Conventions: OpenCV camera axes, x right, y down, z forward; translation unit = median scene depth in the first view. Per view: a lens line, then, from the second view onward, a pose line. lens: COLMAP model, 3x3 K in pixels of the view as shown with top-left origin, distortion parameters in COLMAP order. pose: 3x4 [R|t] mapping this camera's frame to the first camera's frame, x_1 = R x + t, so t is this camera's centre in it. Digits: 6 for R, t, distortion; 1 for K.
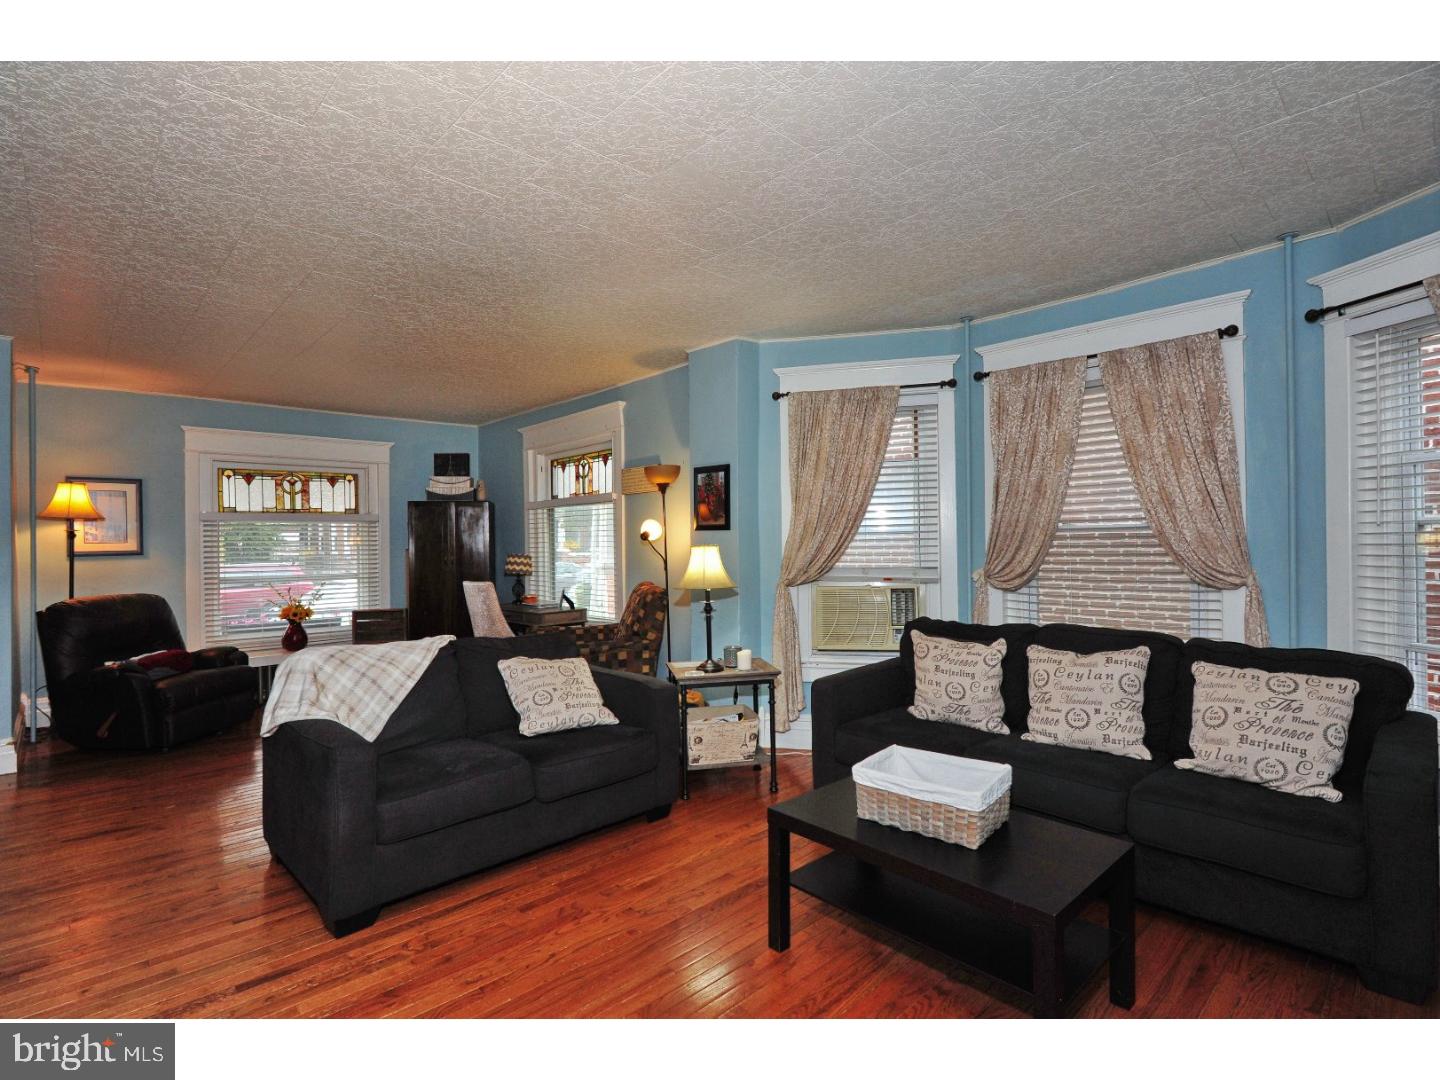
lens RADIAL K [[700.4, 0, 718.1], [0, 700.4, 536.9], [0, 0, 1]] dist [-0.001547, -0.003063]
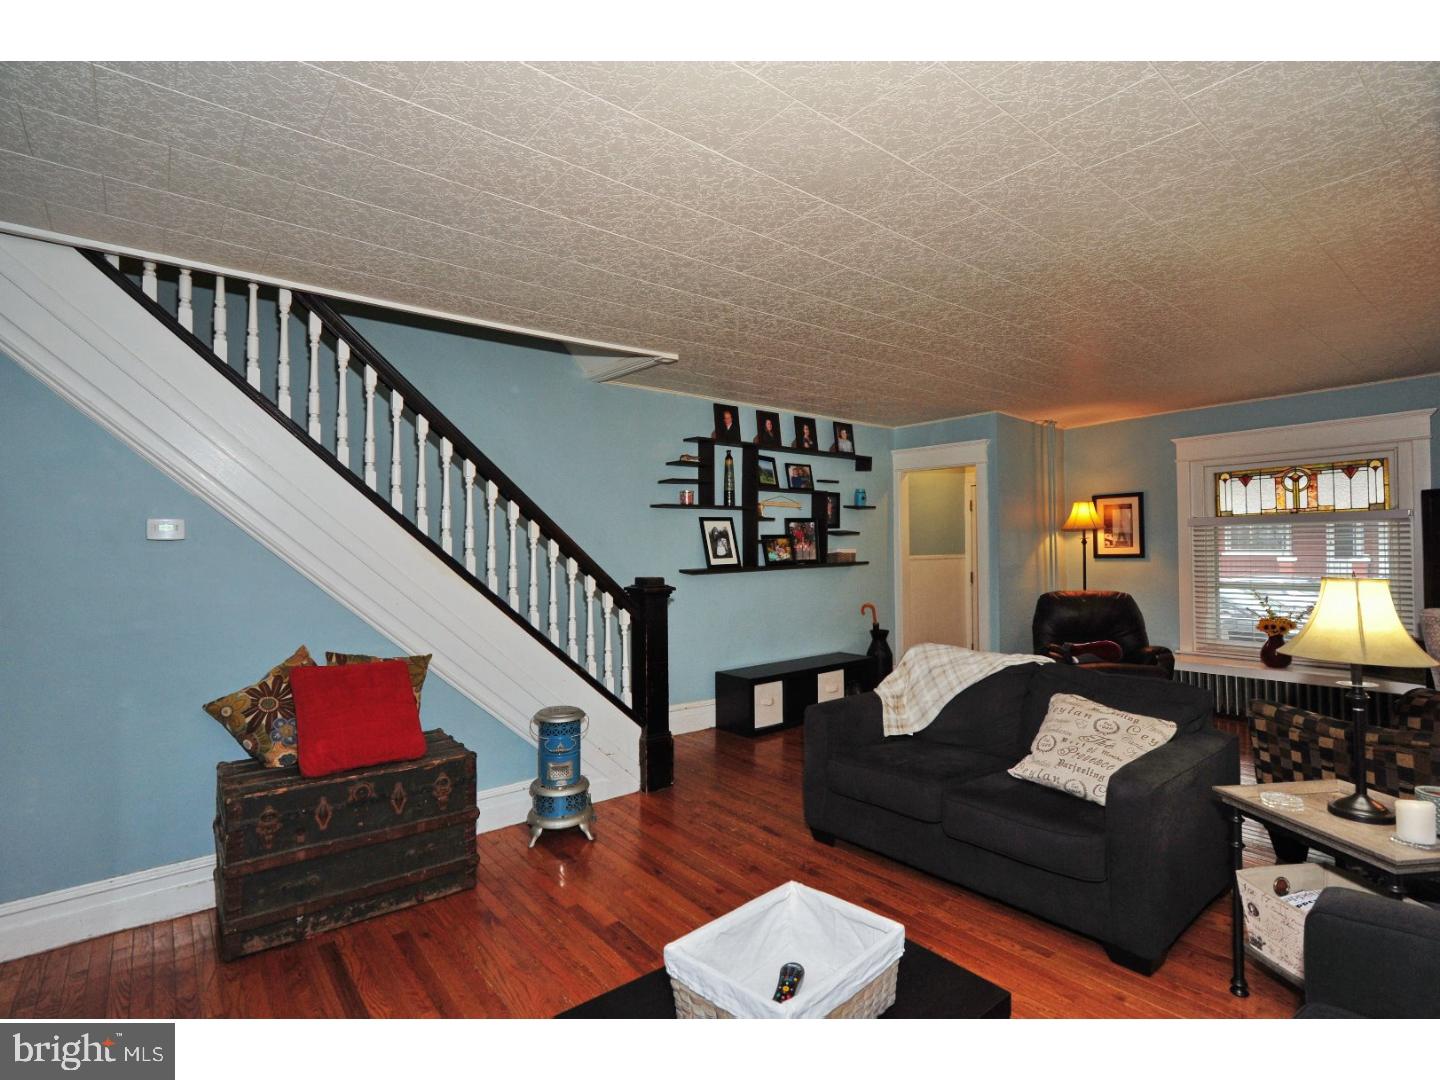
lens RADIAL K [[700.4, 0, 713.4], [0, 700.4, 544.5], [0, 0, 1]] dist [-0.001547, -0.003063]
pose [[-0.075621, 0.006414, -0.997116, 0.329297], [0.024223, 0.999696, 0.004594, -0.016353], [0.996842, -0.023806, -0.075754, 0.333484]]
